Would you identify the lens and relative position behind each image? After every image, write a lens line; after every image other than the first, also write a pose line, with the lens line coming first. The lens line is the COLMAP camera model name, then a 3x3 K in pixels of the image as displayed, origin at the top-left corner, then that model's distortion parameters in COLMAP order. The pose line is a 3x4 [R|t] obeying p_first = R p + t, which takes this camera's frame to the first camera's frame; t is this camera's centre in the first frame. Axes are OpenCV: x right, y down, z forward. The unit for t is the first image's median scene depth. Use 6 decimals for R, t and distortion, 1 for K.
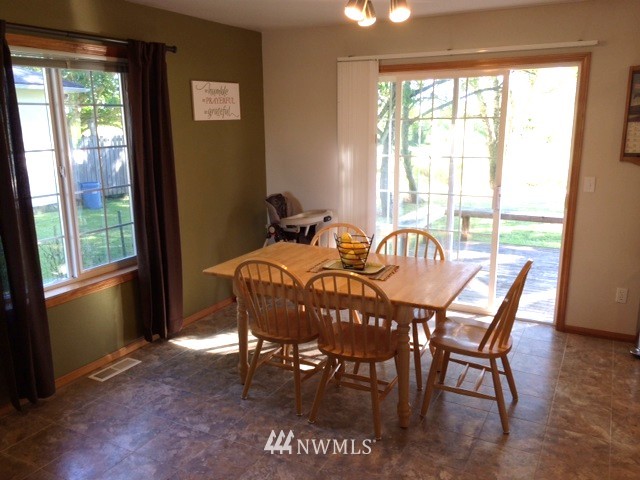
lens RADIAL K [[545.6, 0, 323.9], [0, 545.6, 240.1], [0, 0, 1]] dist [0.075380, -0.094009]
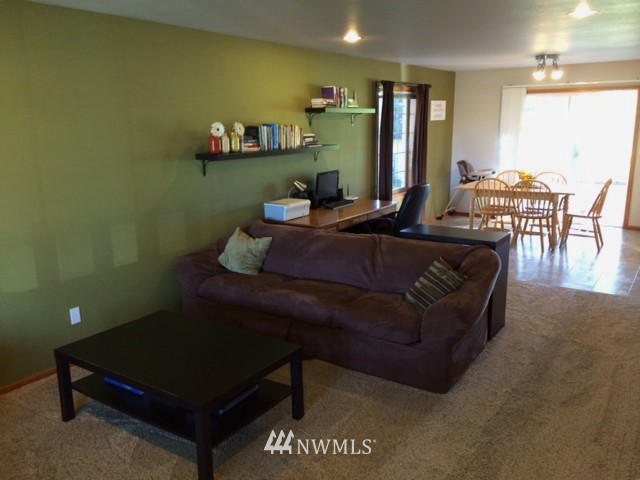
lens RADIAL K [[545.6, 0, 322.4], [0, 545.6, 241.3], [0, 0, 1]] dist [0.075380, -0.094009]
pose [[0.993302, 0.020358, -0.113741, -0.392794], [-0.020650, 0.999786, -0.001391, 0.230286], [0.113688, 0.003731, 0.993509, -1.015988]]
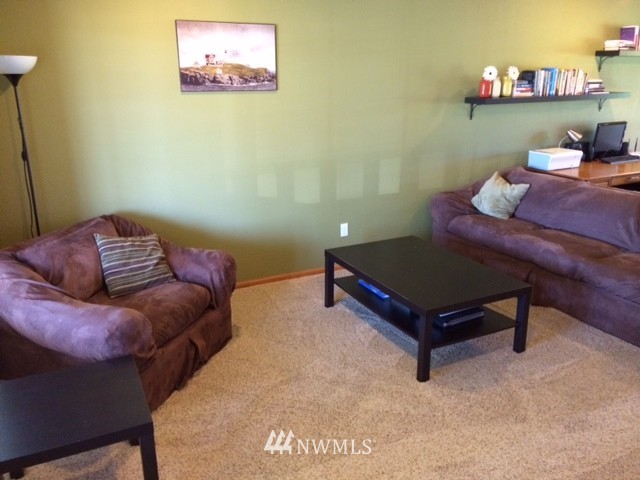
lens RADIAL K [[545.6, 0, 319.0], [0, 545.6, 241.8], [0, 0, 1]] dist [0.075380, -0.094009]
pose [[0.812053, 0.177731, -0.555861, -0.328644], [-0.129363, 0.983621, 0.125517, 0.251087], [0.569065, -0.030019, 0.821745, -1.085813]]
